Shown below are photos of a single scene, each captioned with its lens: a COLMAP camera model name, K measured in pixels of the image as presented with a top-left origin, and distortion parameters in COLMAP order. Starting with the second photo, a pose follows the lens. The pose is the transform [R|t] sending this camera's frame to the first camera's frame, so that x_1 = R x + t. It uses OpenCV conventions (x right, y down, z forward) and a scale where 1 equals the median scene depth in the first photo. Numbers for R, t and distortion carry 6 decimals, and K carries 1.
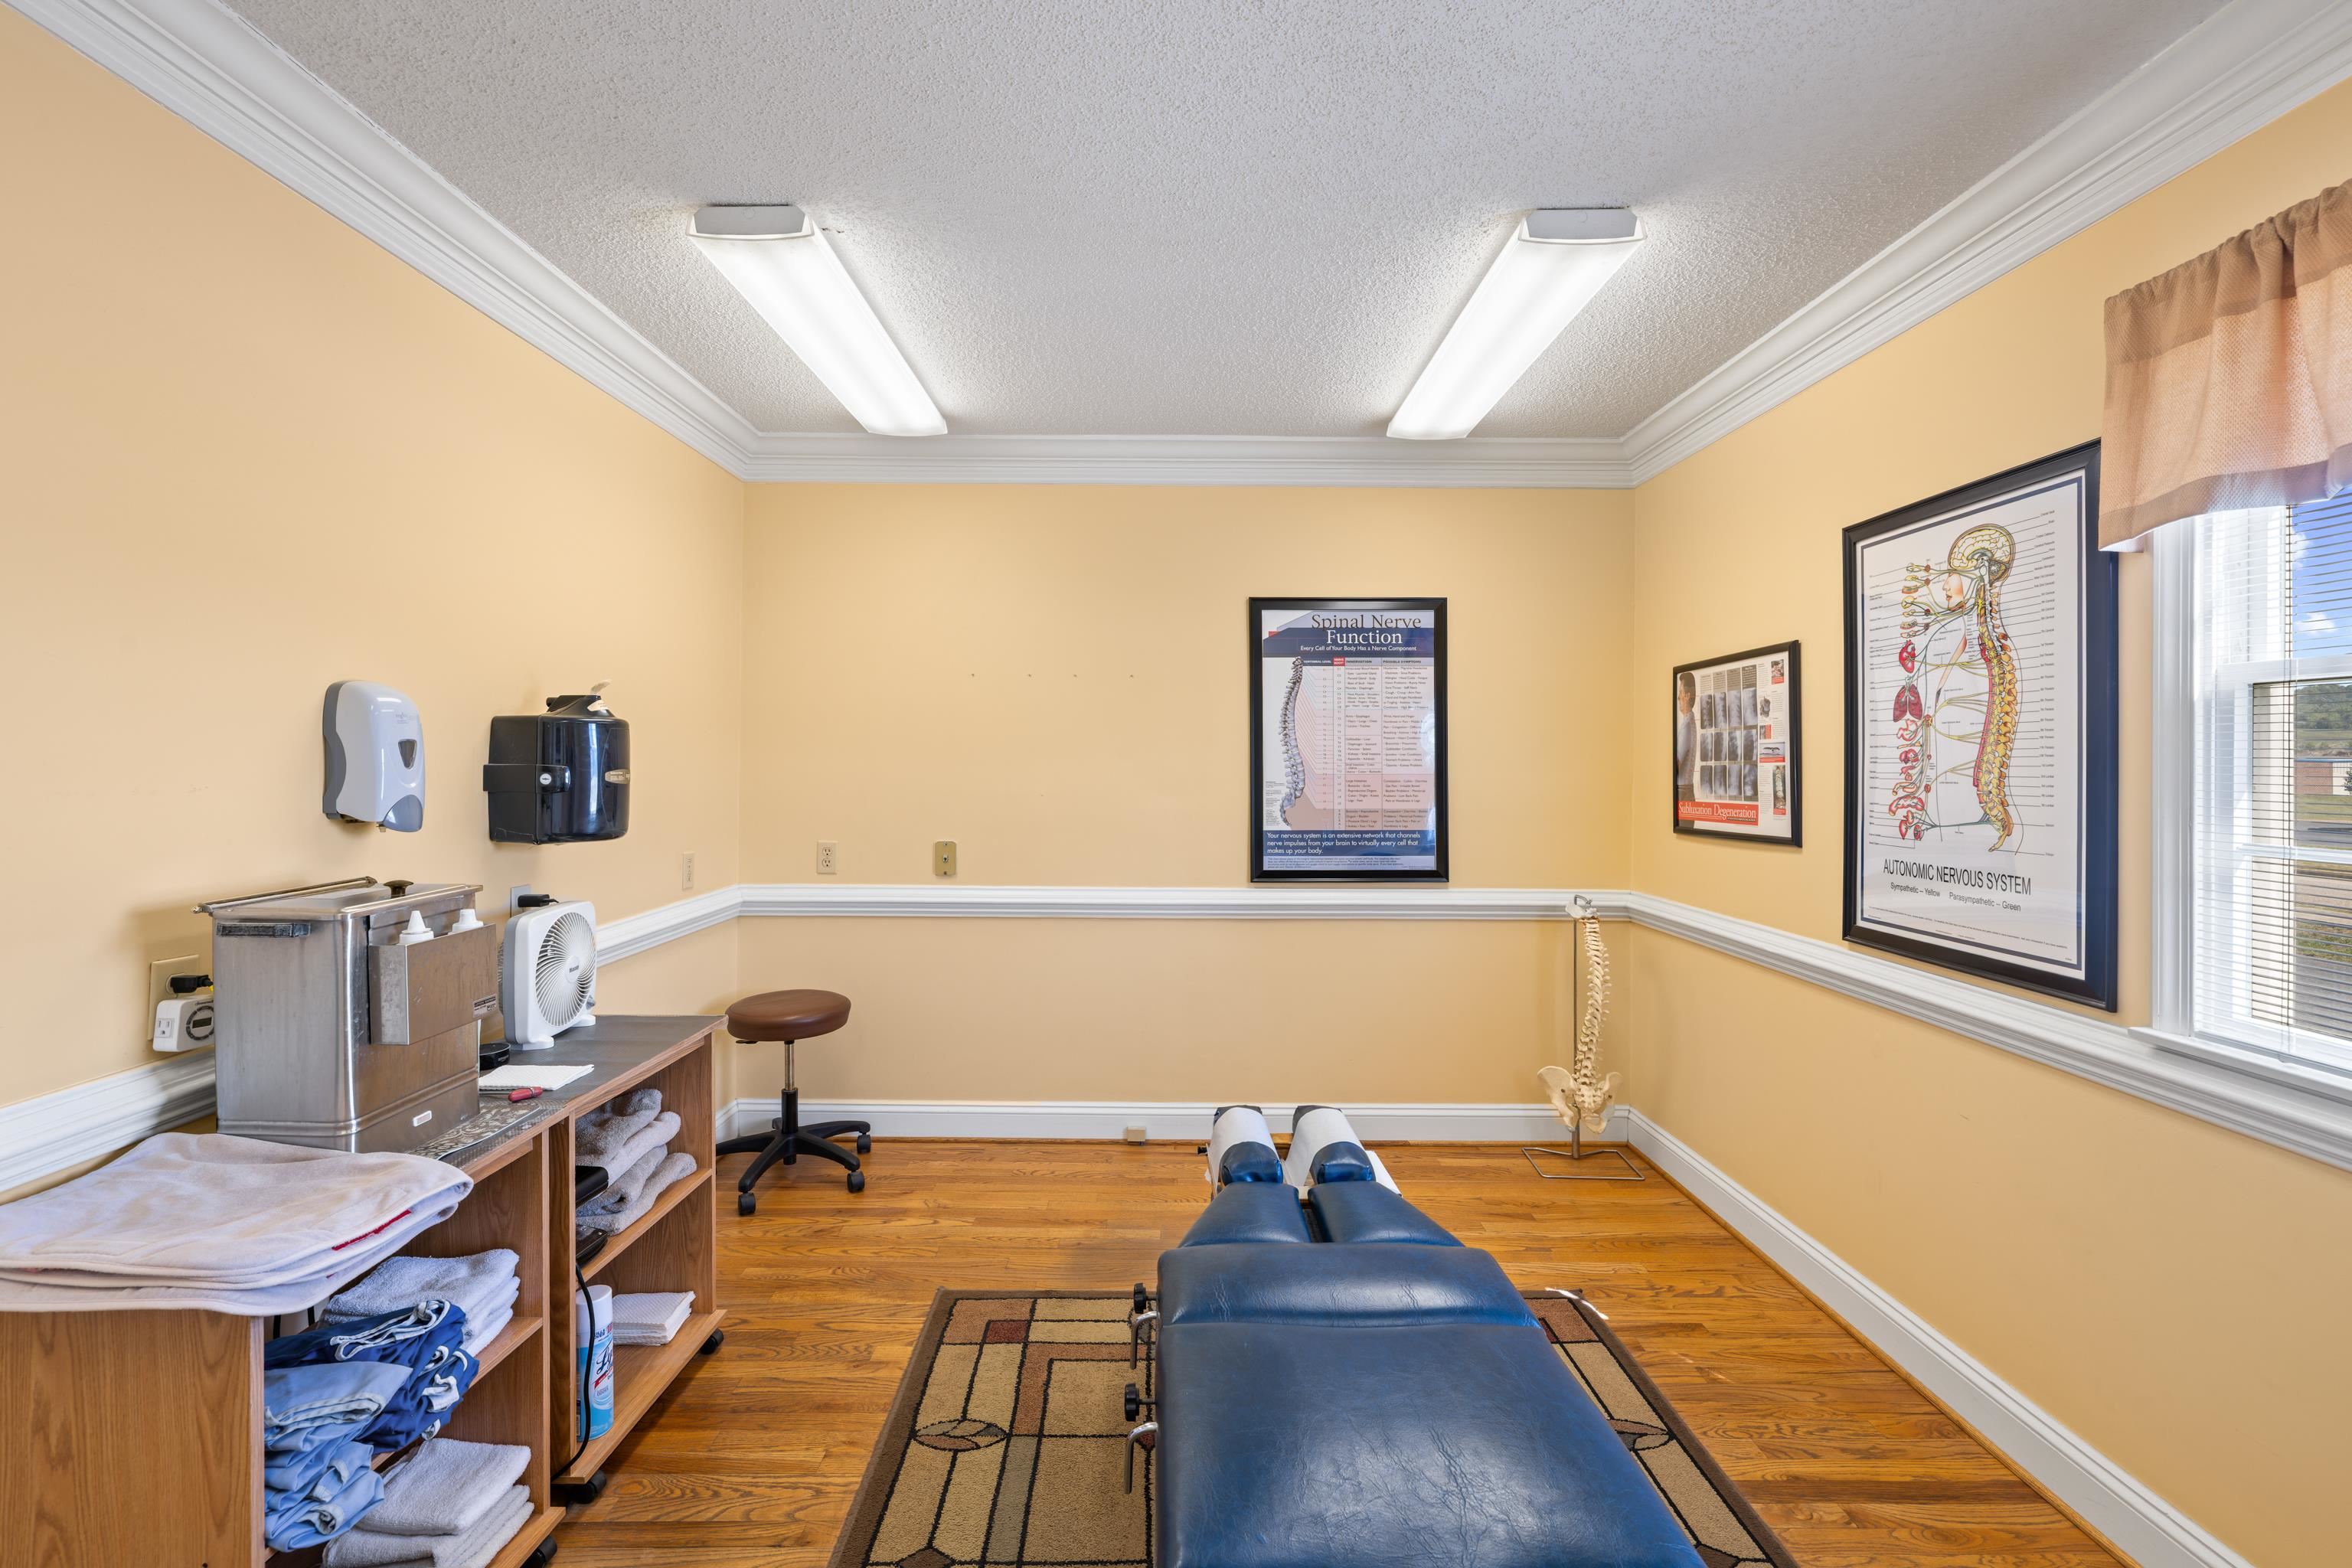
lens RADIAL K [[993.1, 0, 1216.7], [0, 993.1, 765.3], [0, 0, 1]] dist [-0.001462, 0.000569]
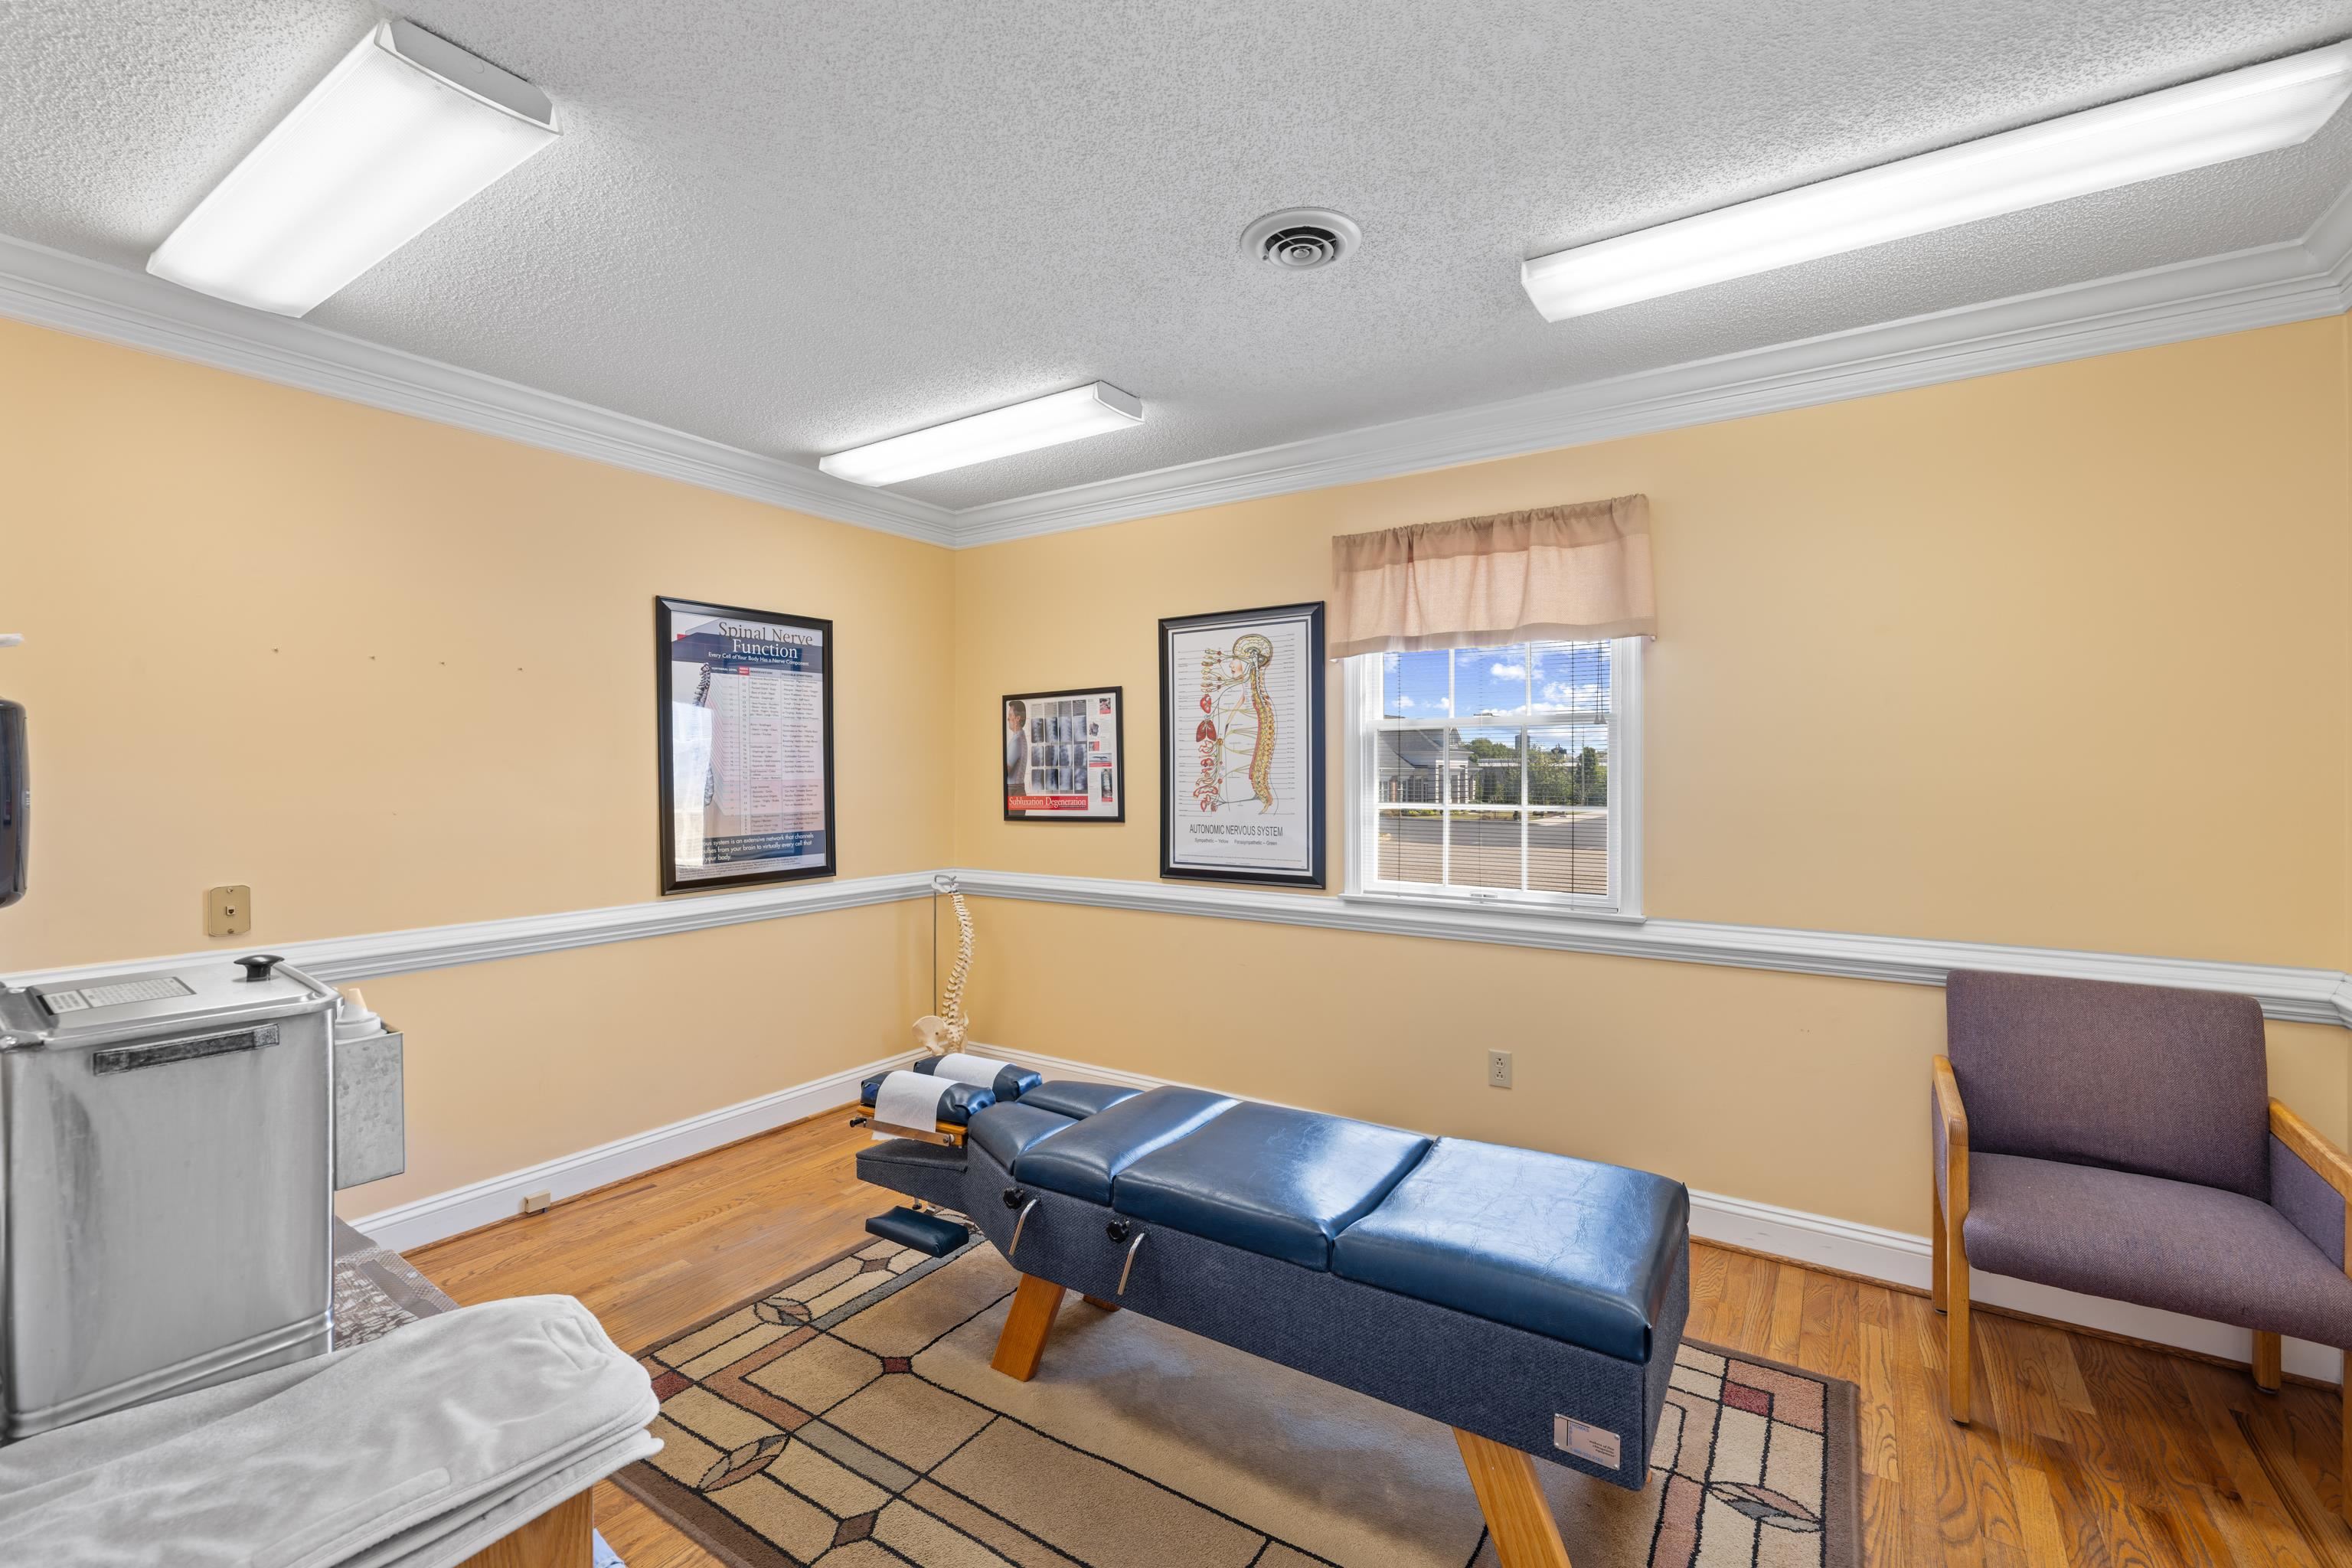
lens RADIAL K [[993.1, 0, 1153.7], [0, 993.1, 788.1], [0, 0, 1]] dist [-0.001462, 0.000569]
pose [[0.566850, -0.020824, 0.823558, -0.620925], [0.009381, 0.999779, 0.018823, 0.001679], [-0.823767, -0.002944, 0.566920, 0.093991]]
